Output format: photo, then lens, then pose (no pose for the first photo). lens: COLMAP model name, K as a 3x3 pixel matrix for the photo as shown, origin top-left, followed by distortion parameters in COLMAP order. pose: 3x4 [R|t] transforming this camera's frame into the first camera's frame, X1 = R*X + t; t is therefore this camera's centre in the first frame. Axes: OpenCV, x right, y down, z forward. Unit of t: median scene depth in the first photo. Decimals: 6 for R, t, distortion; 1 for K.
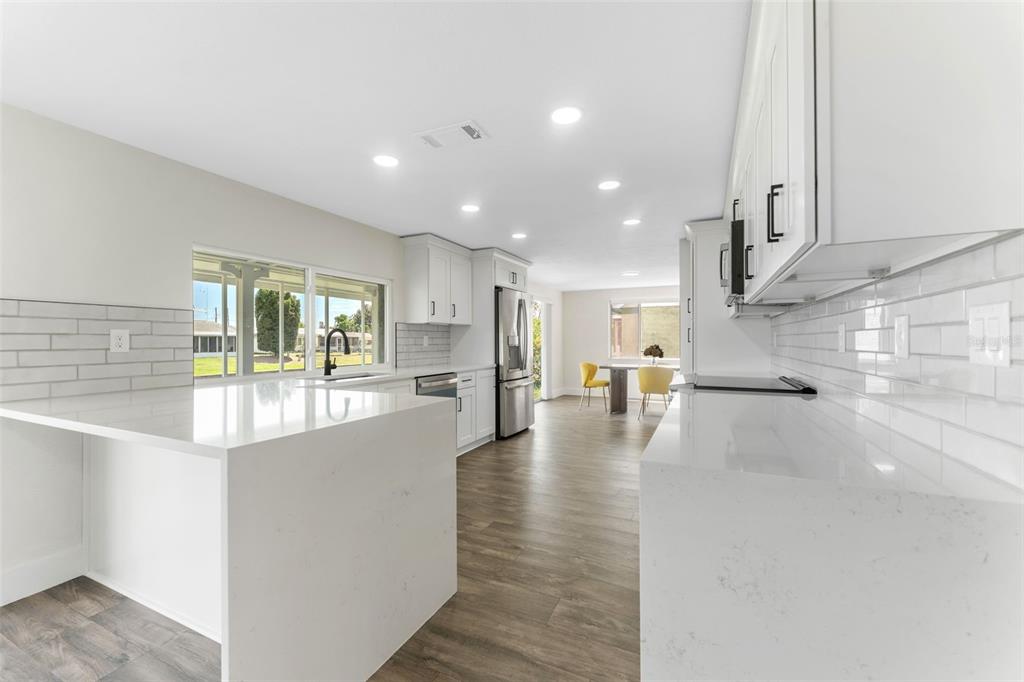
lens RADIAL K [[415.0, 0, 509.5], [0, 415.0, 340.0], [0, 0, 1]] dist [0.000067, -0.000134]
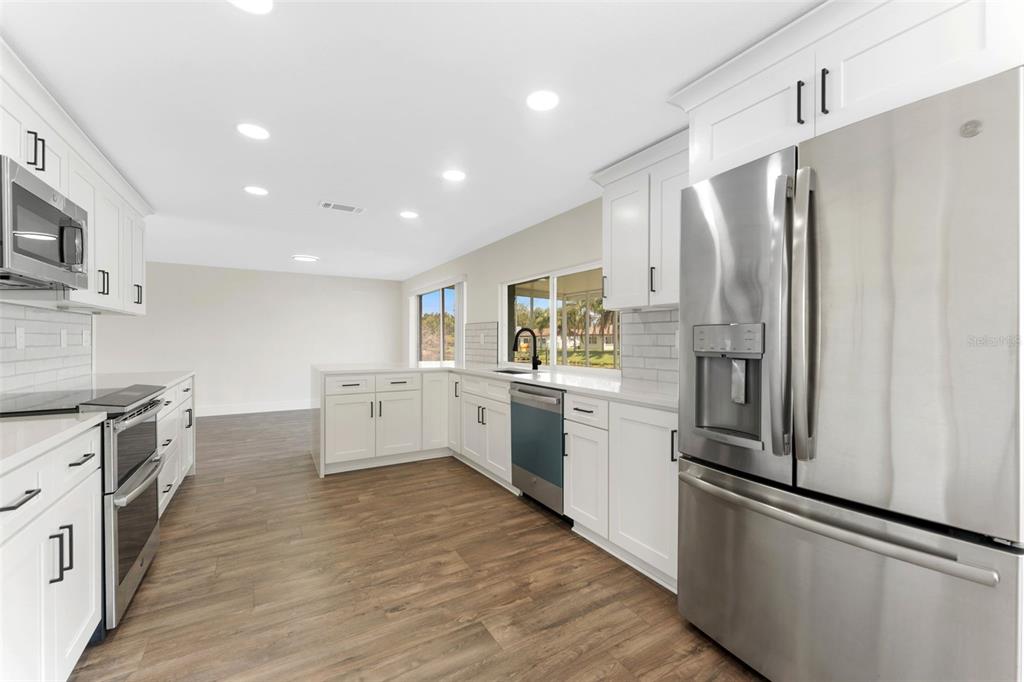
lens RADIAL K [[415.0, 0, 509.5], [0, 415.0, 340.0], [0, 0, 1]] dist [0.000067, -0.000134]
pose [[-0.559232, 0.002922, -0.829006, 0.566842], [0.001308, 0.999996, 0.002642, 0.002266], [0.829010, 0.000393, -0.559234, 1.686790]]
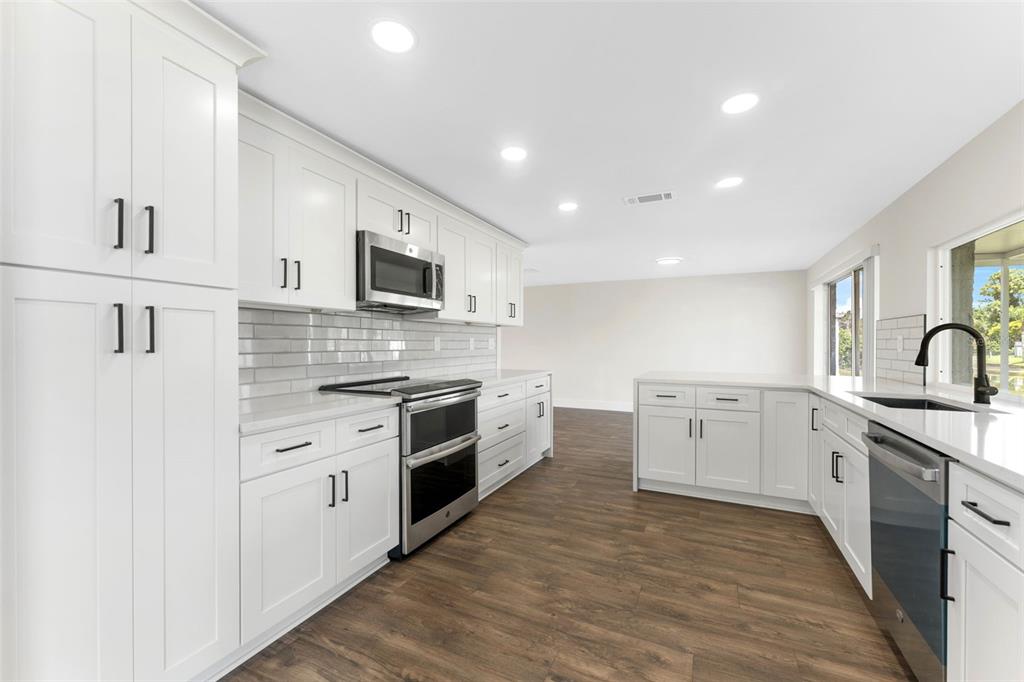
lens RADIAL K [[414.6, 0, 509.6], [0, 414.6, 345.1], [0, 0, 1]] dist [0.000015, -0.000033]
pose [[-0.999950, 0.002503, 0.009709, 0.226569], [0.002523, 0.999995, 0.002068, 0.001312], [-0.009704, 0.002092, -0.999951, 1.698602]]
